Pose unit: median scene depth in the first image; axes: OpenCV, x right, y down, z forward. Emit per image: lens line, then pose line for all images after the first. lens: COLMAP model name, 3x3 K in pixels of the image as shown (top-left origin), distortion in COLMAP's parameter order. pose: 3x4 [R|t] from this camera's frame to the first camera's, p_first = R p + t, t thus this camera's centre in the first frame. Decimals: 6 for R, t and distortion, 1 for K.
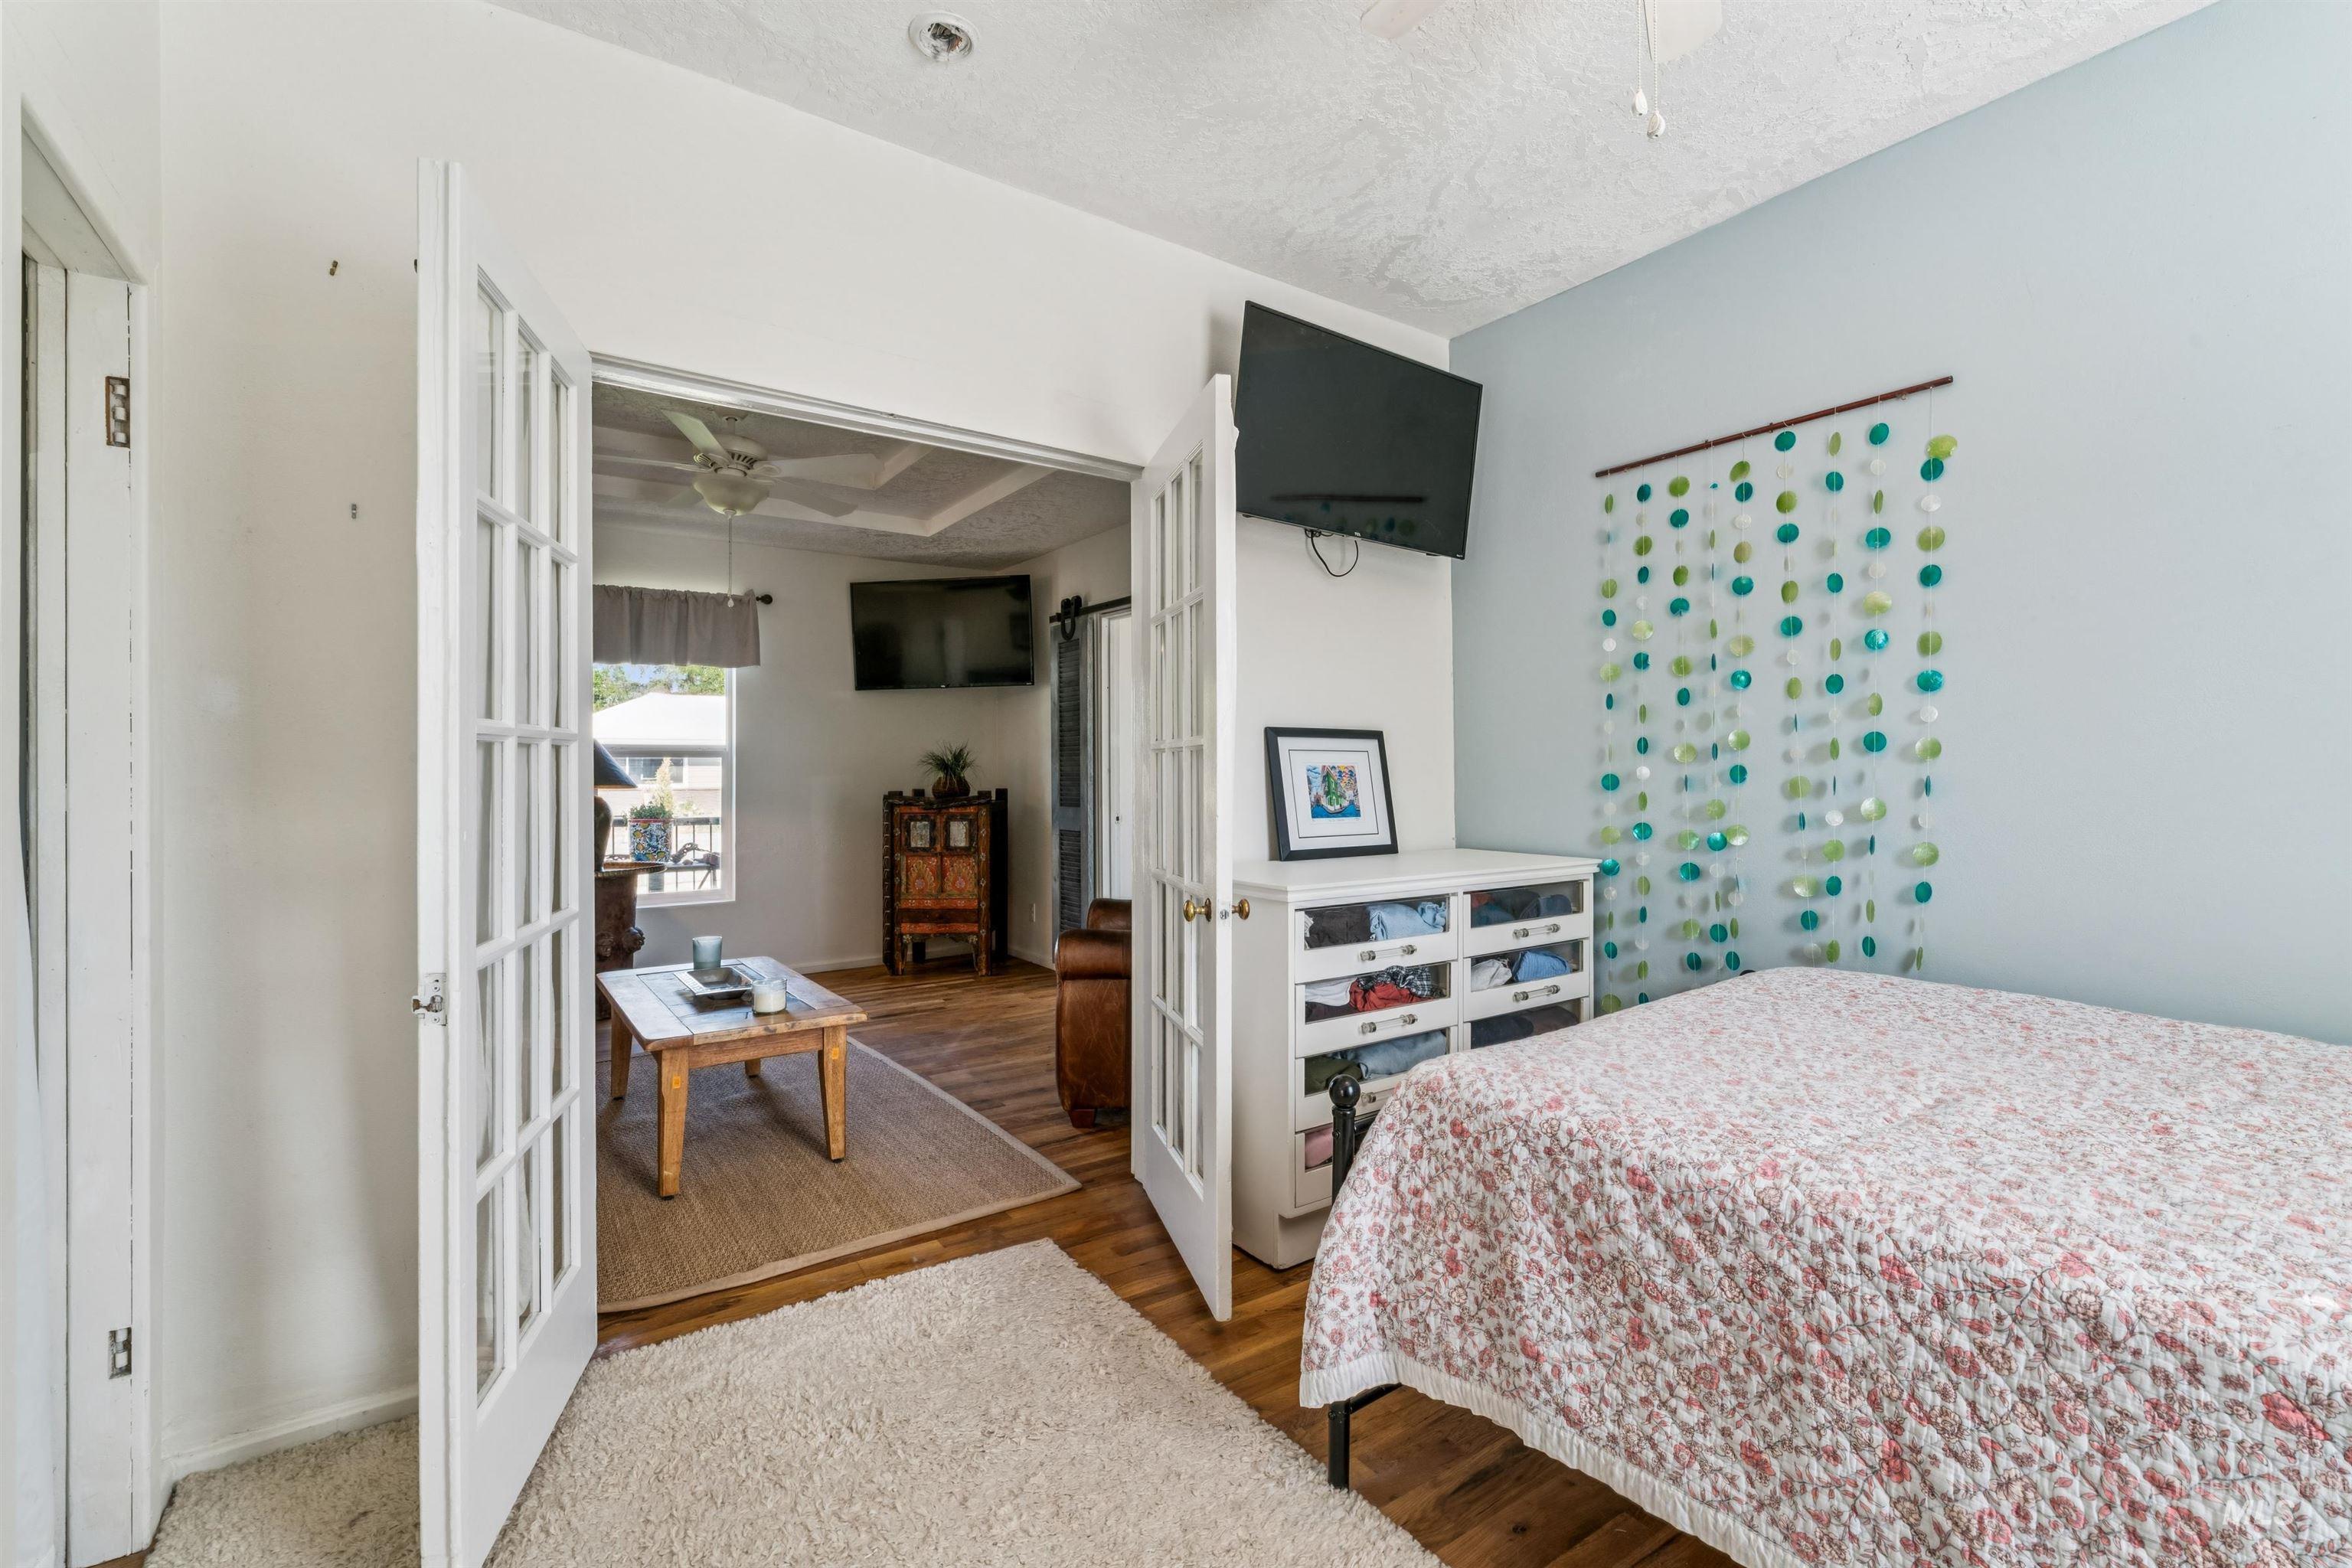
lens RADIAL K [[1015.8, 0, 1168.2], [0, 1015.8, 761.1], [0, 0, 1]] dist [0.003054, -0.000705]
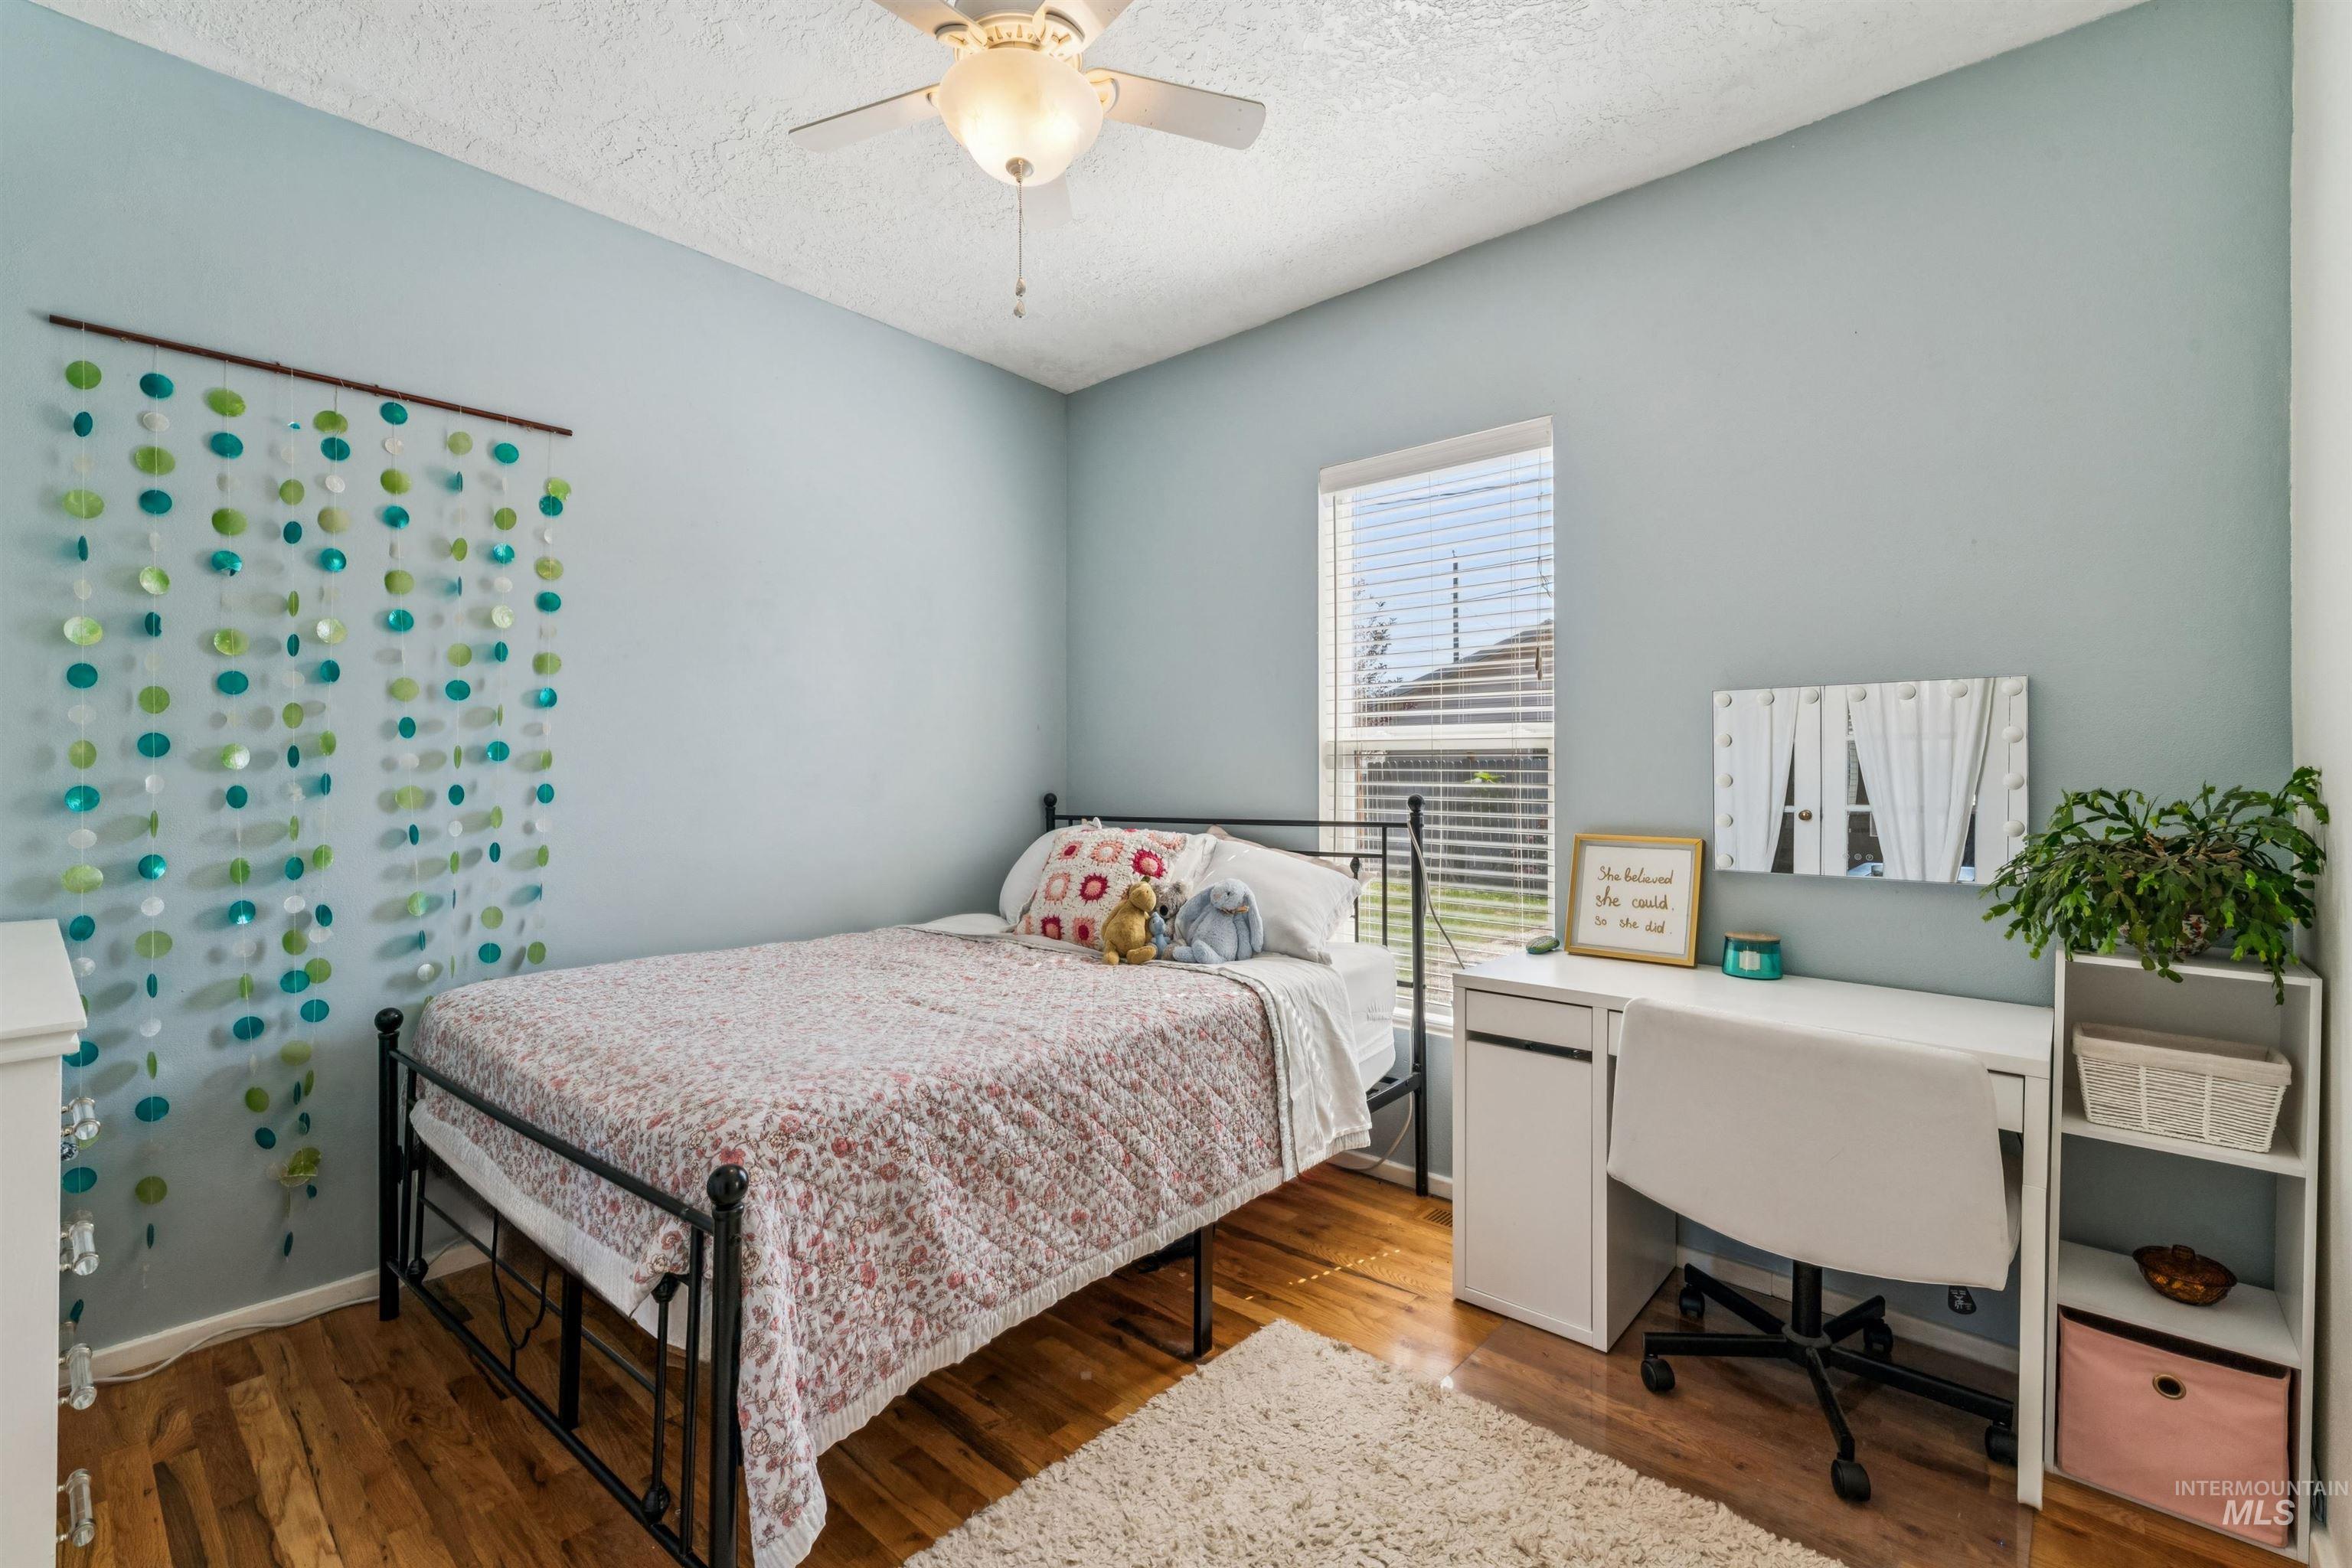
lens RADIAL K [[1015.8, 0, 1179.0], [0, 1015.8, 773.3], [0, 0, 1]] dist [0.003054, -0.000705]
pose [[-0.233447, 0.002936, 0.972365, -0.774597], [-0.007534, 0.999960, -0.004828, 0.005065], [-0.972340, -0.008453, -0.233416, 0.959026]]
